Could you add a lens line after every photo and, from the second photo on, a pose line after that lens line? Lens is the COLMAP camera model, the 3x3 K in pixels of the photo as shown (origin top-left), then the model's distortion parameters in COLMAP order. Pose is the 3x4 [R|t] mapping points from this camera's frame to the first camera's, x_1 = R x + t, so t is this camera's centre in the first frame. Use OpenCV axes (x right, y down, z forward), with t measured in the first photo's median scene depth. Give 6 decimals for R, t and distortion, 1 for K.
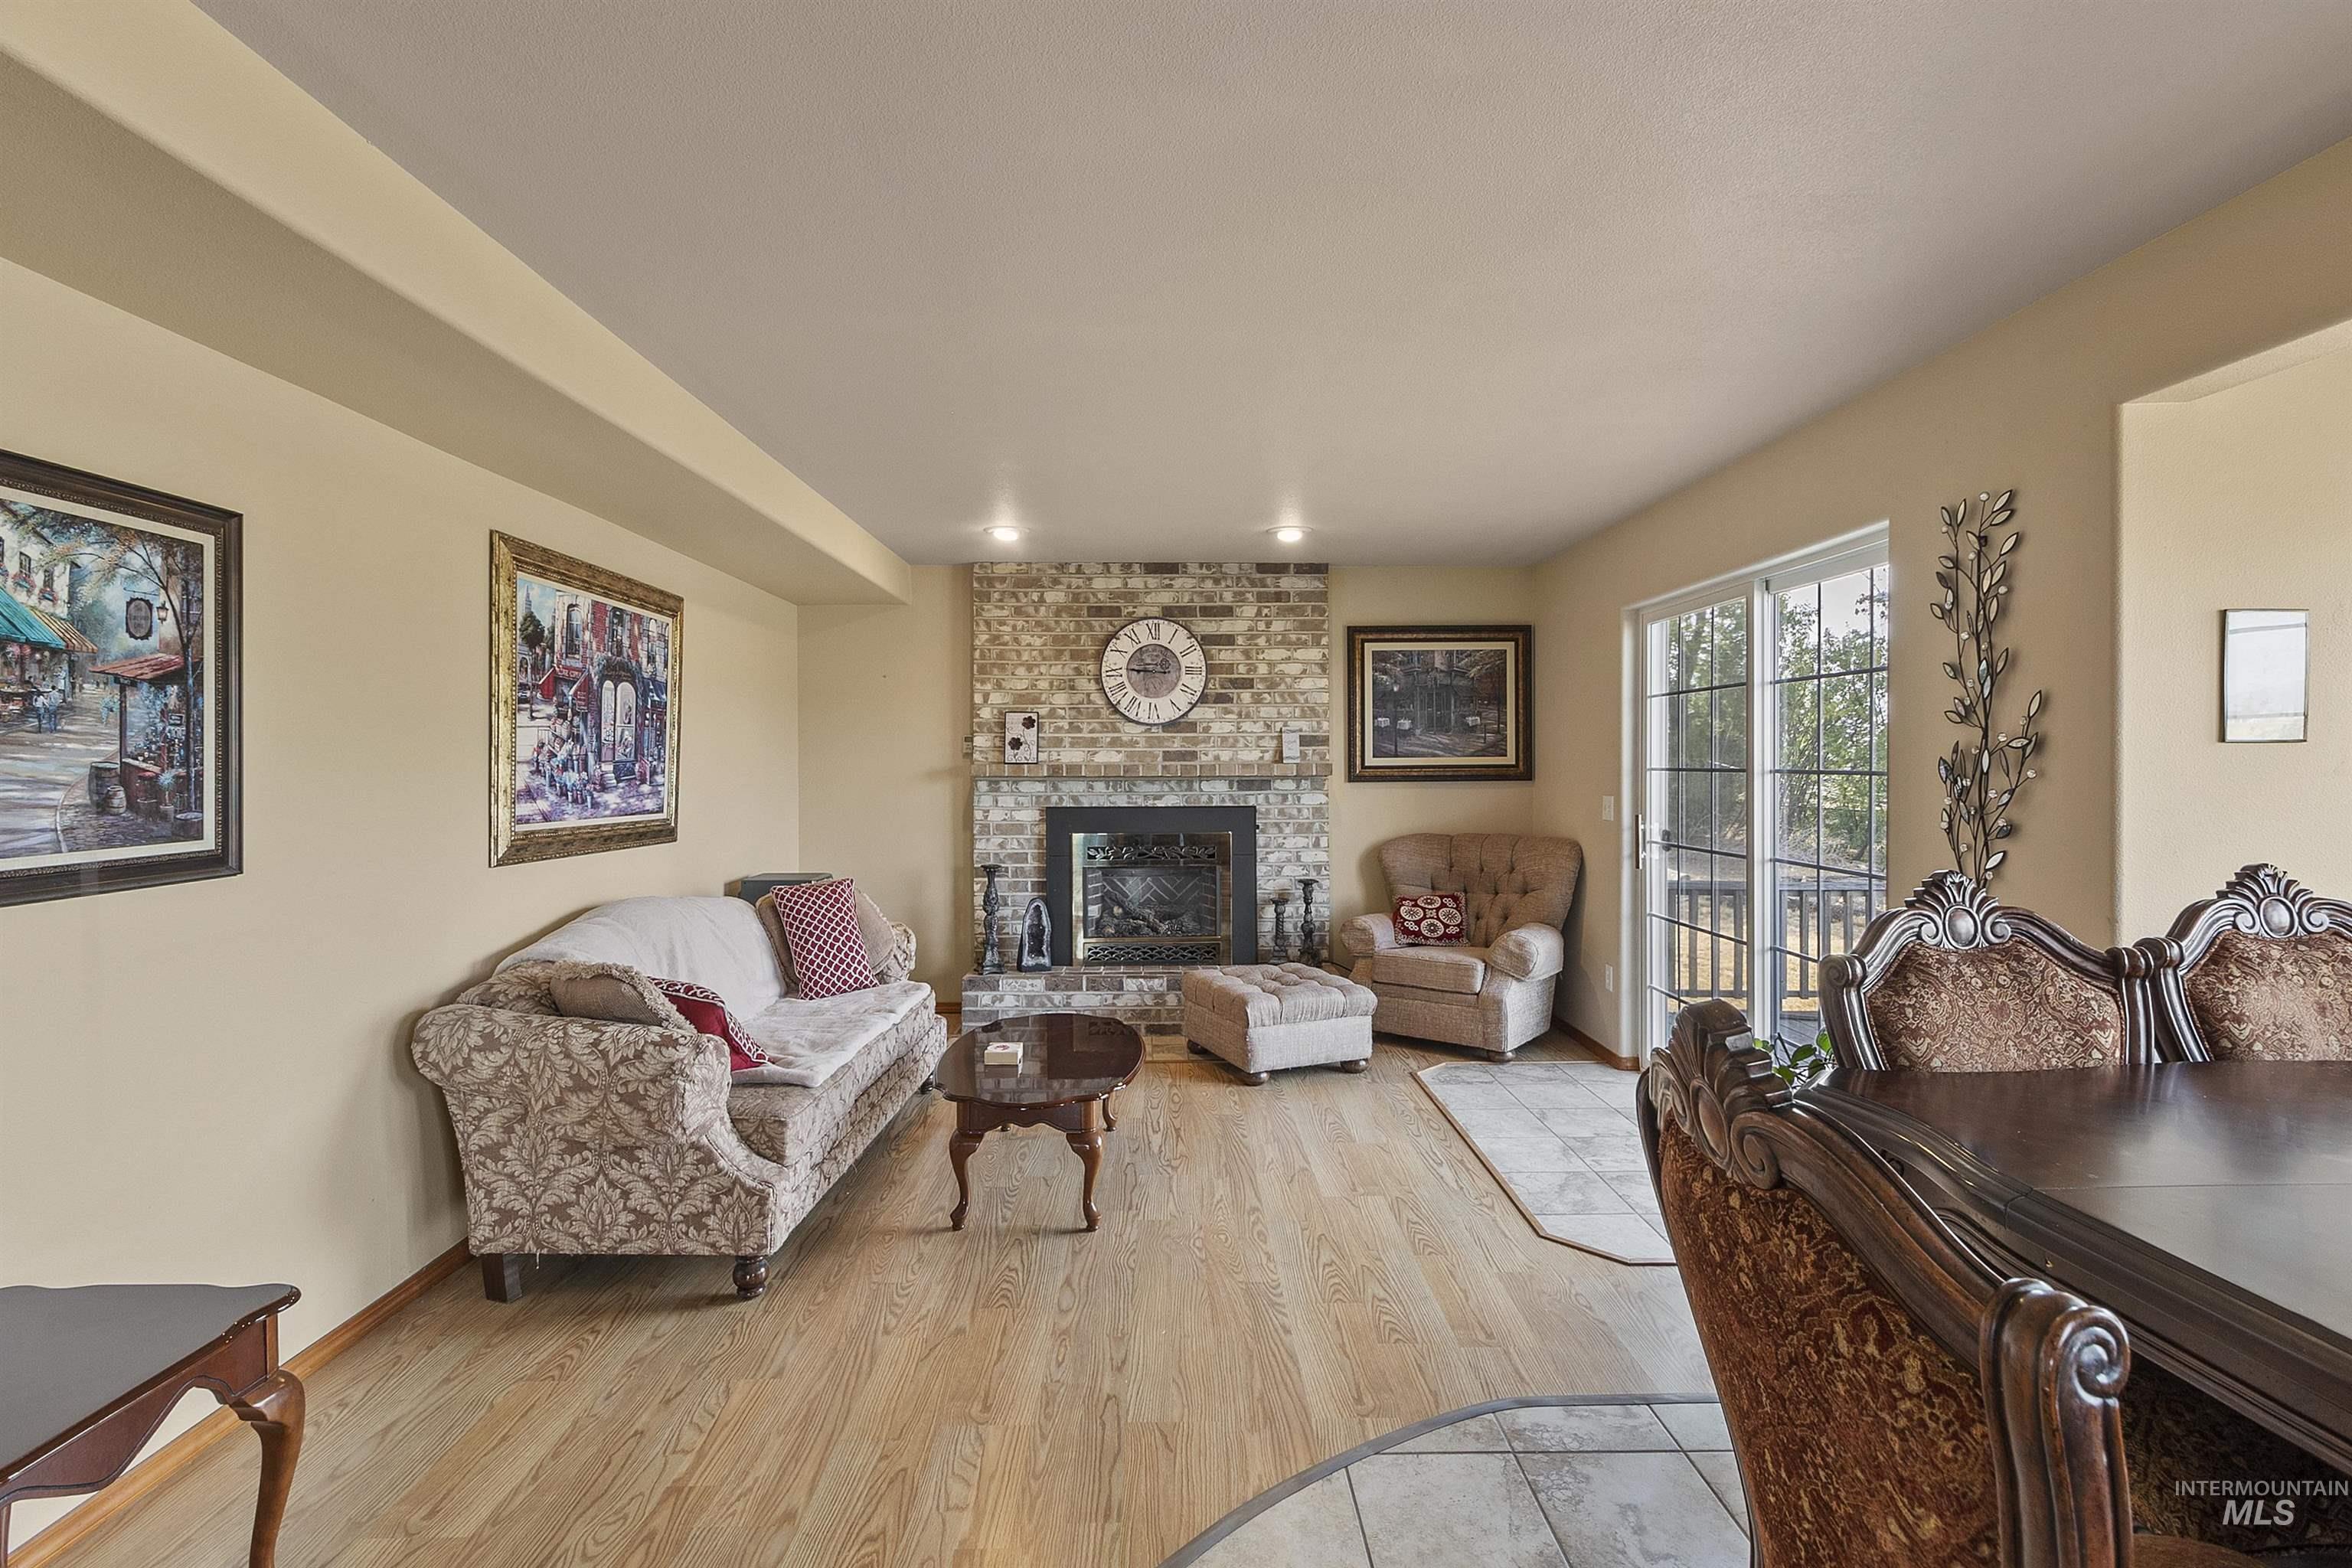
lens RADIAL K [[1111.2, 0, 1173.3], [0, 1111.2, 757.8], [0, 0, 1]] dist [0.003471, 0.000447]
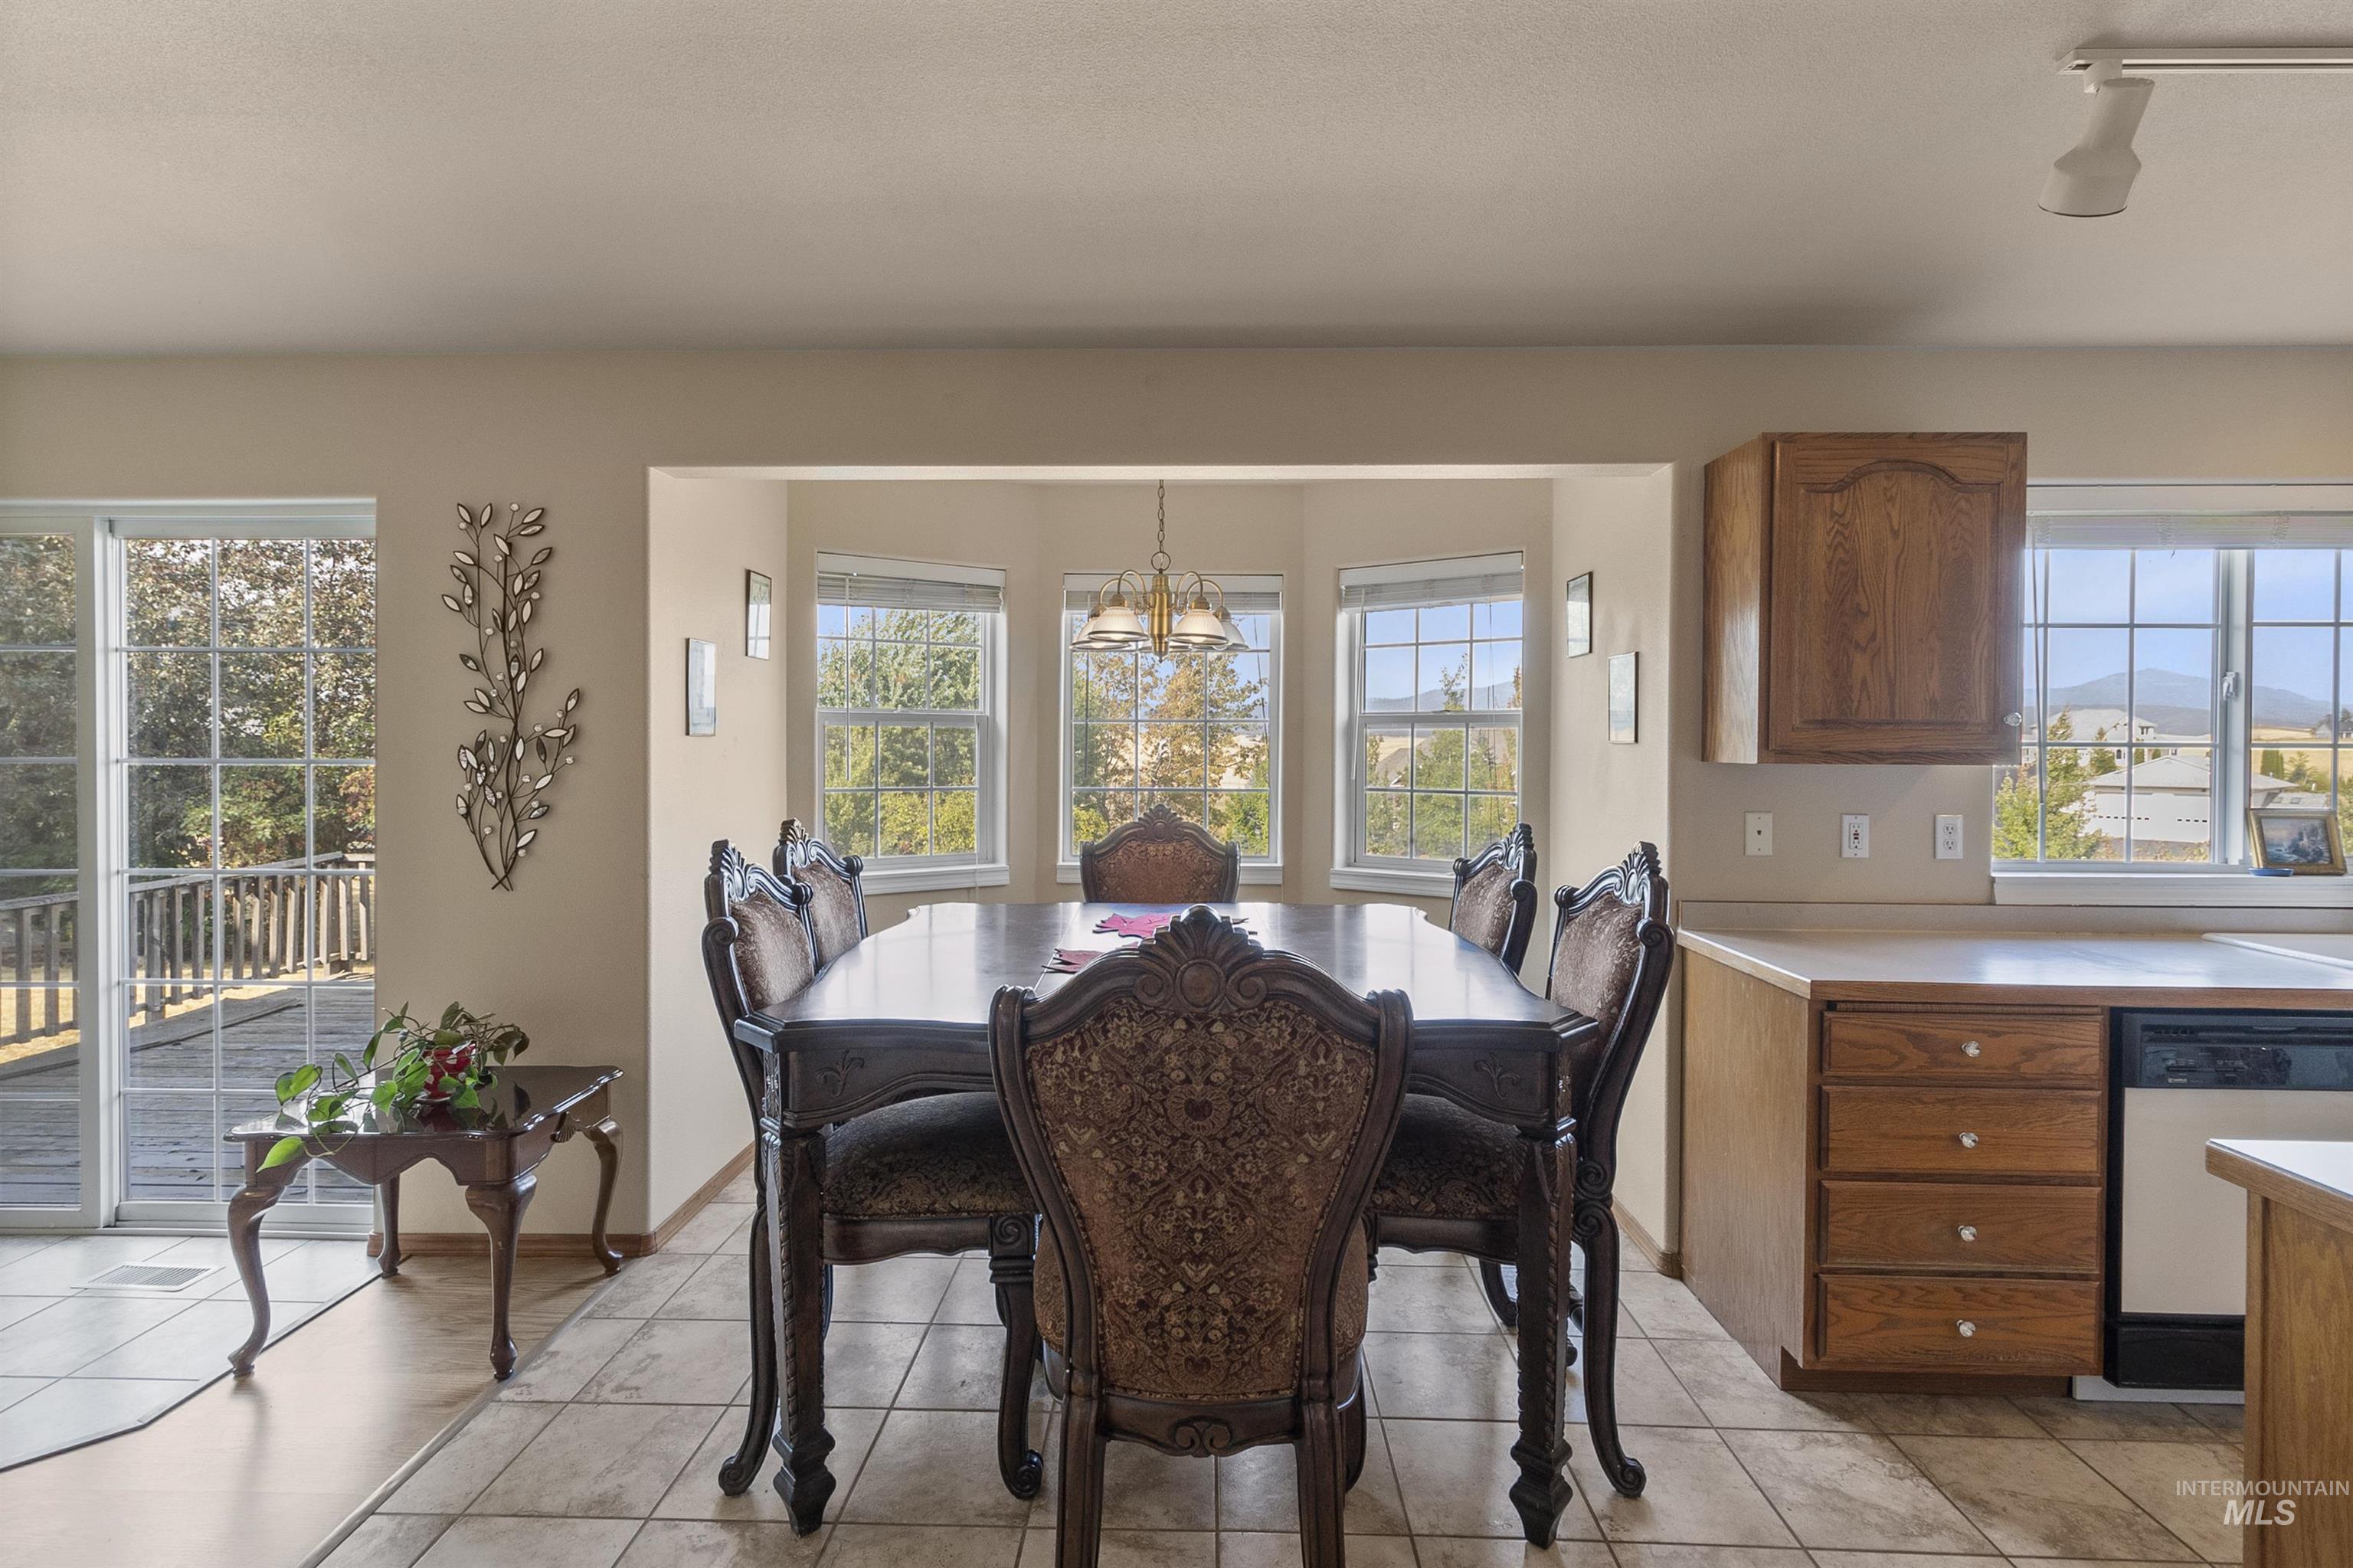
lens RADIAL K [[1111.7, 0, 1173.8], [0, 1111.7, 757.8], [0, 0, 1]] dist [0.003471, 0.000447]
pose [[0.037173, -0.006917, 0.999285, -0.185349], [-0.005403, 0.999960, 0.007122, 0.000017], [-0.999294, -0.005664, 0.037134, 0.171508]]
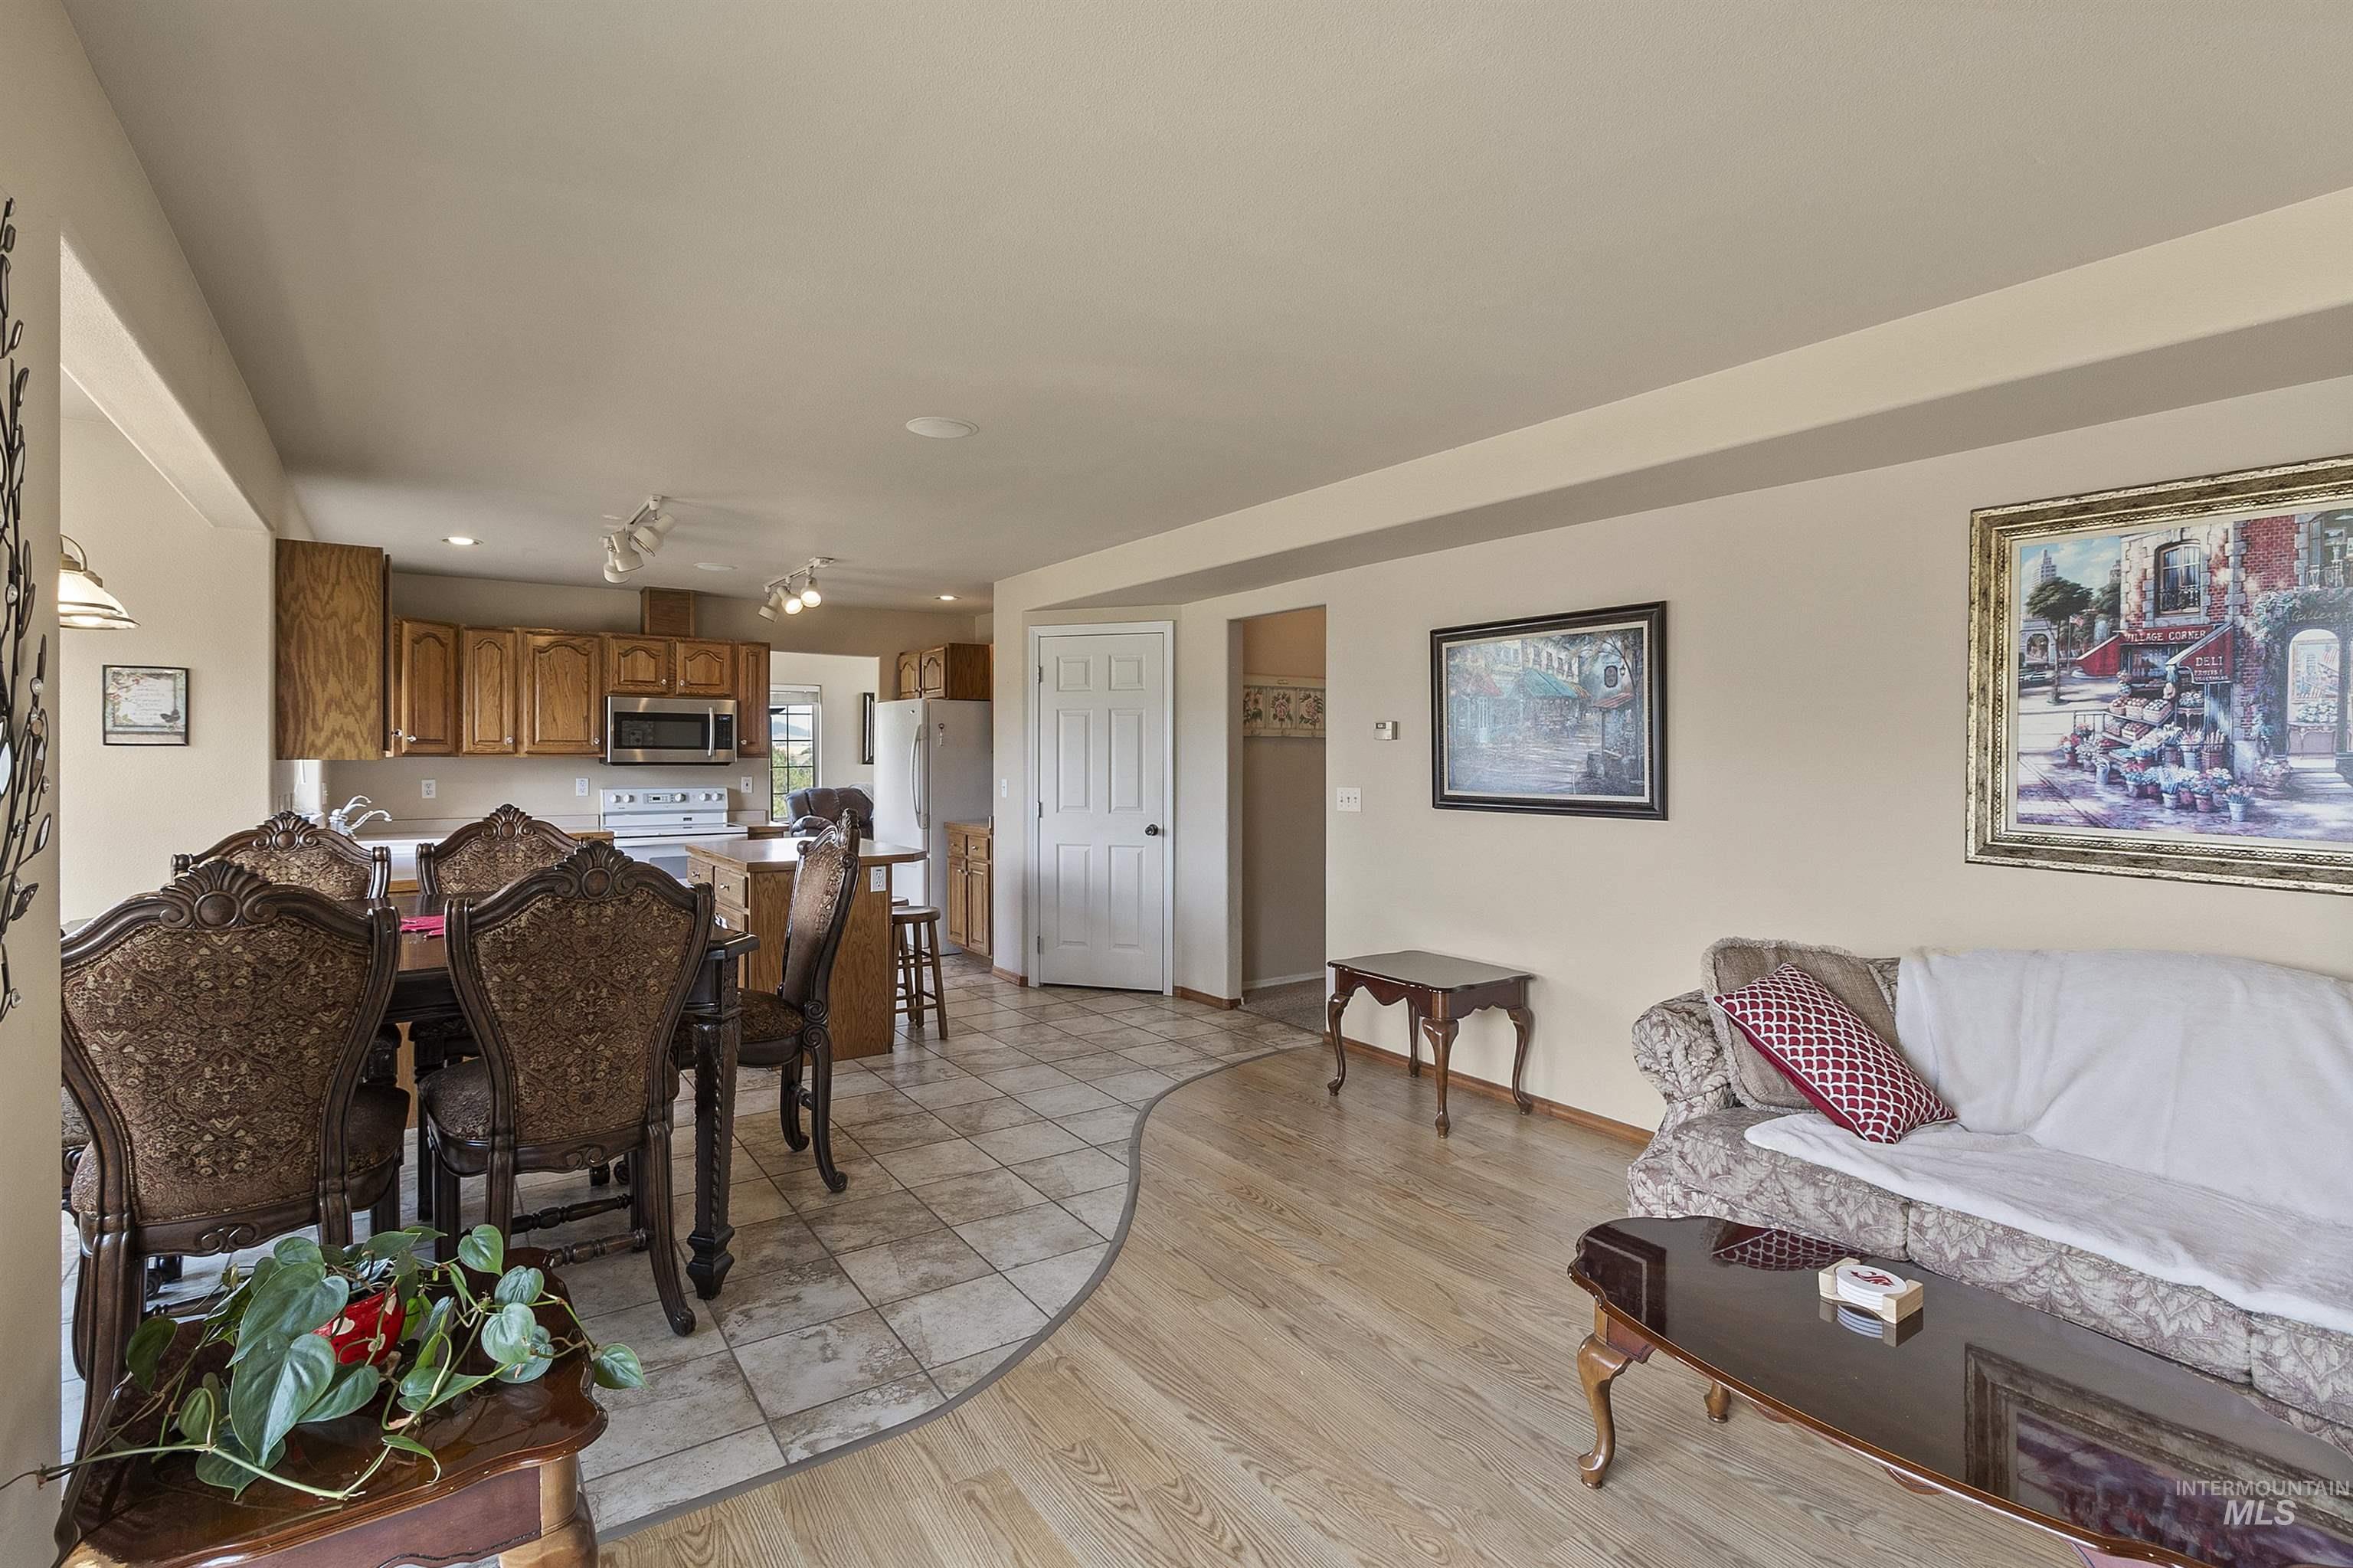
lens RADIAL K [[1111.7, 0, 1173.8], [0, 1111.7, 757.8], [0, 0, 1]] dist [0.003471, 0.000447]
pose [[-0.833713, 0.006797, -0.552155, 0.314655], [0.003062, 0.999966, 0.007686, -0.001144], [0.552189, 0.004718, -0.833706, 0.915473]]
